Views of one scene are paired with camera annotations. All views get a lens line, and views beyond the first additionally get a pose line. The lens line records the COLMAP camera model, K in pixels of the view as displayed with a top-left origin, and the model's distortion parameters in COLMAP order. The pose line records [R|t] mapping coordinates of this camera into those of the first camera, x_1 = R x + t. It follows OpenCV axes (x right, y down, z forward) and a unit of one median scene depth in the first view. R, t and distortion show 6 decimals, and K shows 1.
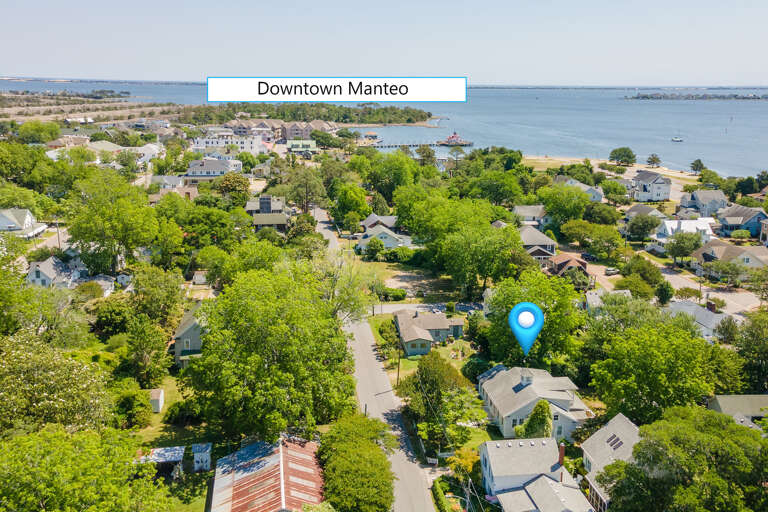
lens RADIAL K [[665.8, 0, 379.9], [0, 665.8, 222.9], [0, 0, 1]] dist [0.049800, 0.003148]
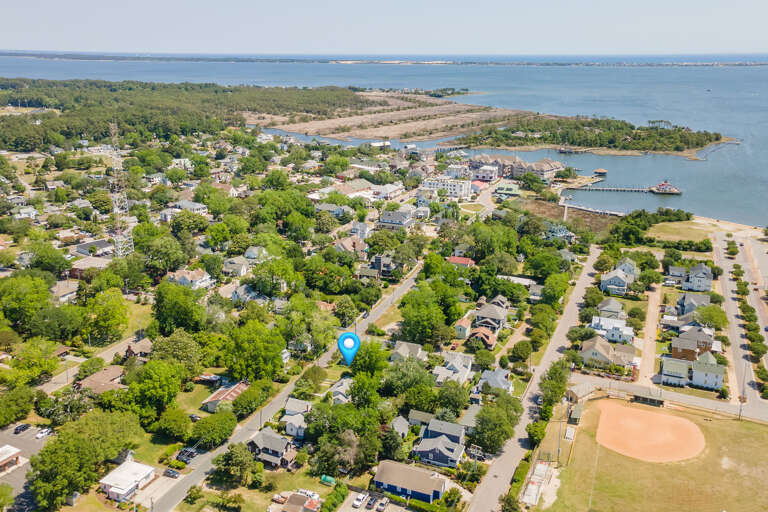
lens RADIAL K [[673.0, 0, 384.0], [0, 673.0, 256.0], [0, 0, 1]] dist [0.031002, 0.001304]
pose [[0.862001, 0.142823, -0.486369, 0.895087], [-0.098851, 0.988428, 0.115056, -0.317405], [0.497174, -0.051100, 0.866145, -0.620220]]
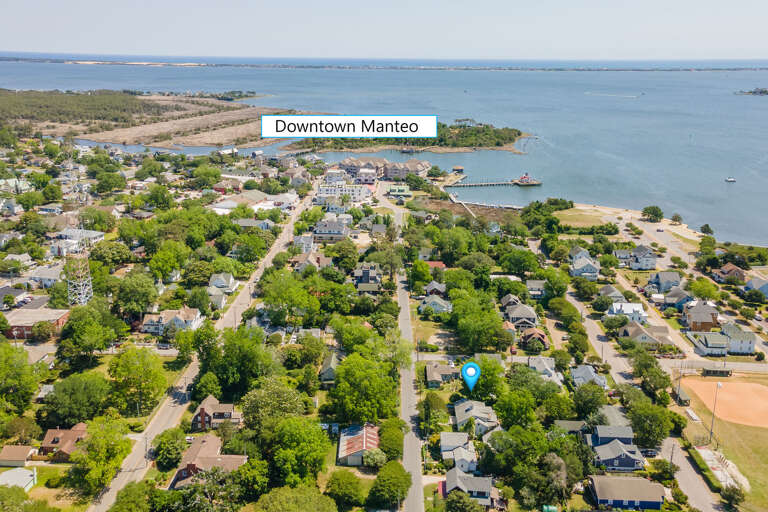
lens RADIAL K [[664.1, 0, 384.0], [0, 664.1, 256.0], [0, 0, 1]] dist [0.048585, 0.007363]
pose [[0.987855, 0.046116, -0.148378, 0.144901], [-0.032745, 0.995282, 0.091333, -0.294829], [0.151890, -0.085365, 0.984704, -0.769231]]
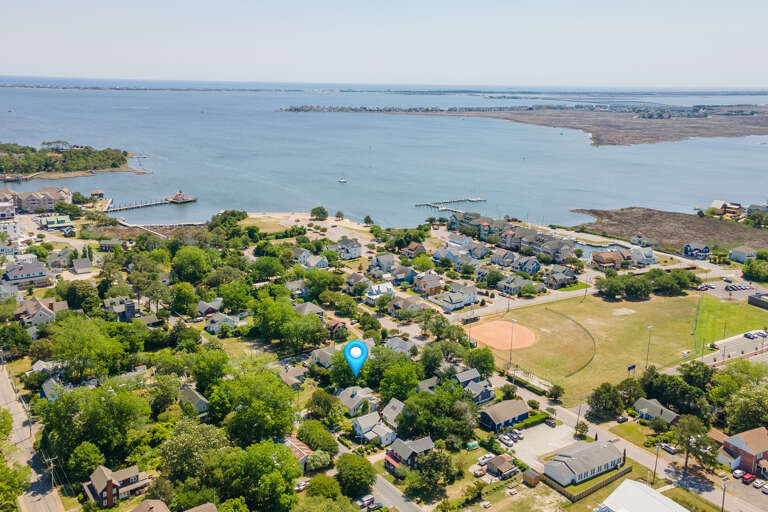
lens RADIAL K [[665.8, 0, 379.9], [0, 665.8, 222.9], [0, 0, 1]] dist [0.049800, 0.003148]
pose [[0.873934, -0.094903, 0.476688, -0.512640], [0.088468, 0.995429, 0.035986, -0.295902], [-0.477925, 0.010722, 0.878335, -0.775225]]
